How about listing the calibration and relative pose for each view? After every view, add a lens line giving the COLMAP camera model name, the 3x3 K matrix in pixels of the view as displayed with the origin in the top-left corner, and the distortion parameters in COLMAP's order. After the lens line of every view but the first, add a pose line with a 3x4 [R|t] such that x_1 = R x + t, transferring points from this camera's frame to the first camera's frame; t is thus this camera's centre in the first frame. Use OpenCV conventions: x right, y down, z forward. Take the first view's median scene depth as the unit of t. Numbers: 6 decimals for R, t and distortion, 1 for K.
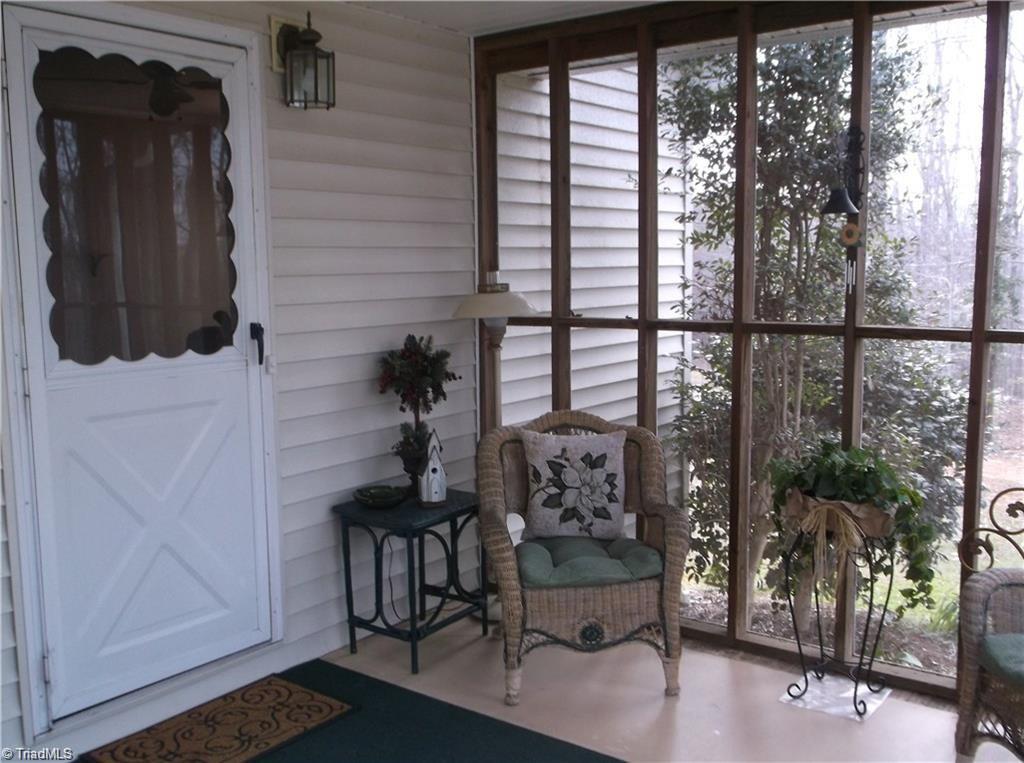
lens RADIAL K [[1009.2, 0, 512.0], [0, 1009.2, 381.5], [0, 0, 1]] dist [0.004775, 0.023367]
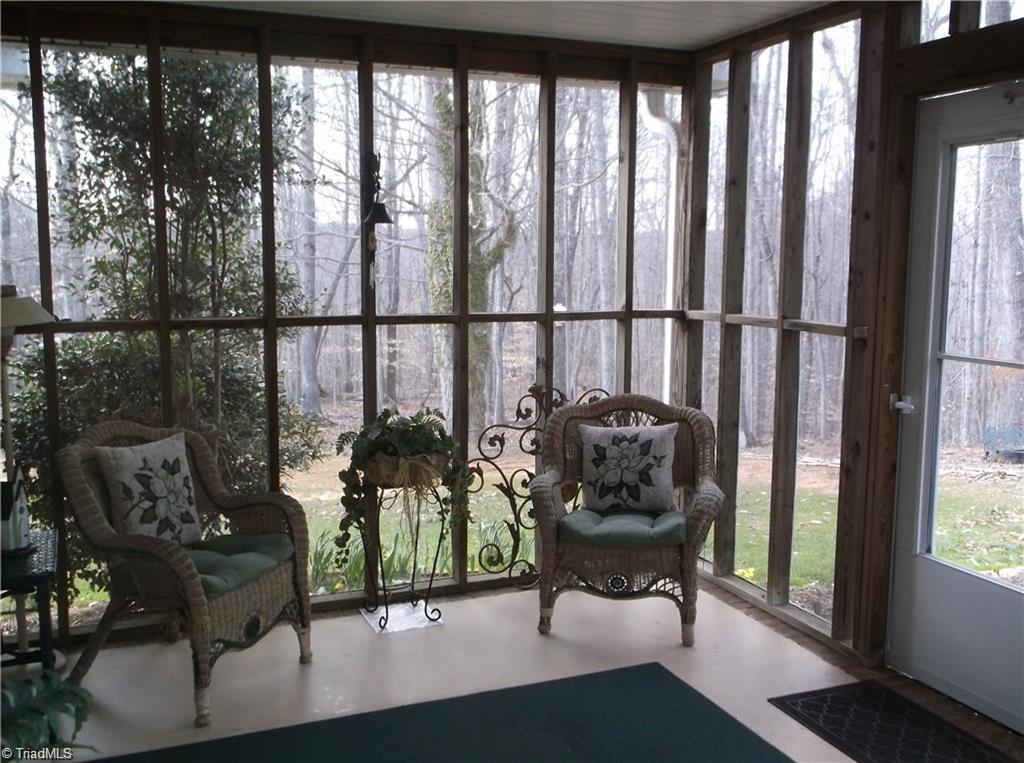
lens RADIAL K [[1009.2, 0, 512.0], [0, 1009.2, 381.5], [0, 0, 1]] dist [0.004775, 0.023367]
pose [[0.515779, -0.099817, 0.850887, -0.573451], [0.089923, 0.994011, 0.062098, -0.033803], [-0.851990, 0.044485, 0.521666, 0.213018]]
